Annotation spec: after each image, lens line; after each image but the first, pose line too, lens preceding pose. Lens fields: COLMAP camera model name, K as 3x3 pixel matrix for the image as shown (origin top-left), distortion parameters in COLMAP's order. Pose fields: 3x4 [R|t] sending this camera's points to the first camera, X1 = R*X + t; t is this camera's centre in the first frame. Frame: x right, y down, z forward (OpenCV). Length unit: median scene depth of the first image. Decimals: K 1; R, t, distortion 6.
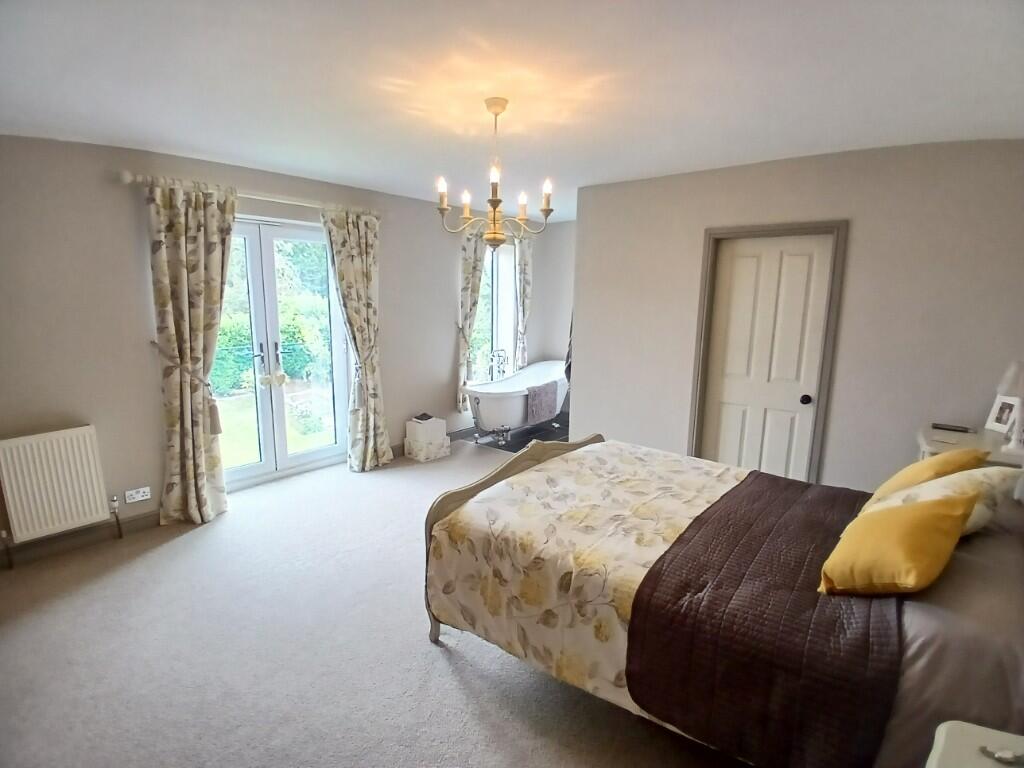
lens RADIAL K [[516.4, 0, 515.1], [0, 516.4, 389.1], [0, 0, 1]] dist [-0.004656, -0.000904]
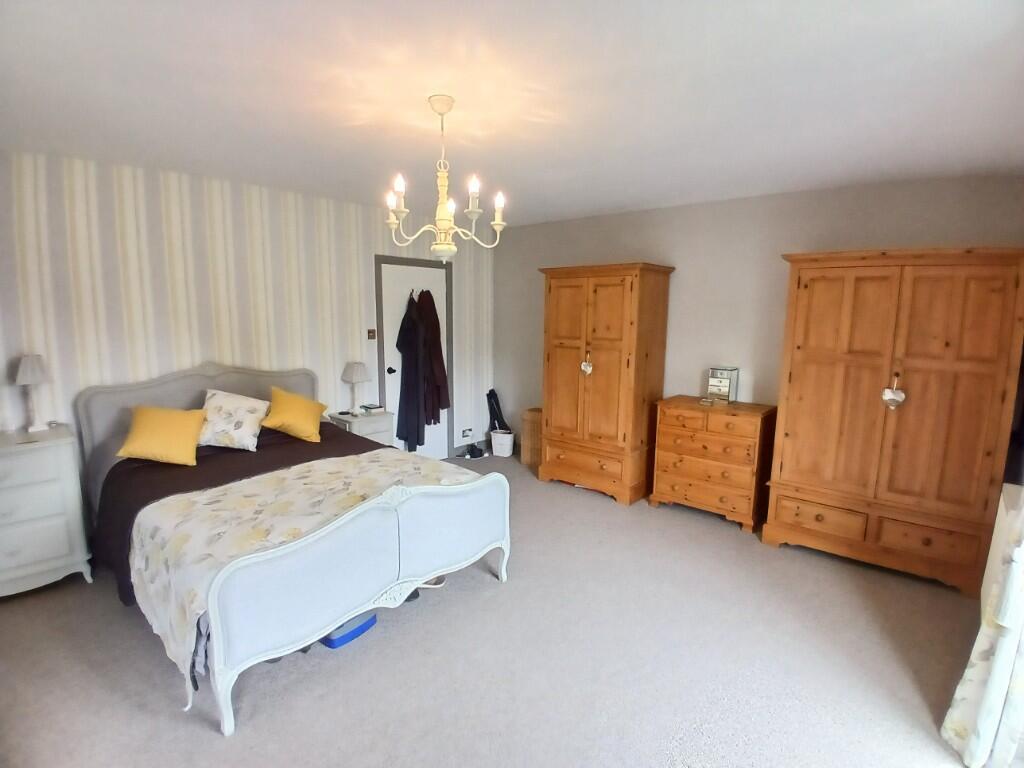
lens RADIAL K [[516.4, 0, 513.1], [0, 516.4, 389.2], [0, 0, 1]] dist [-0.004656, -0.000904]
pose [[-0.999047, -0.026085, 0.035004, -0.194863], [-0.012969, 0.942986, 0.332579, -0.352987], [-0.041684, 0.331808, -0.942426, 1.883054]]
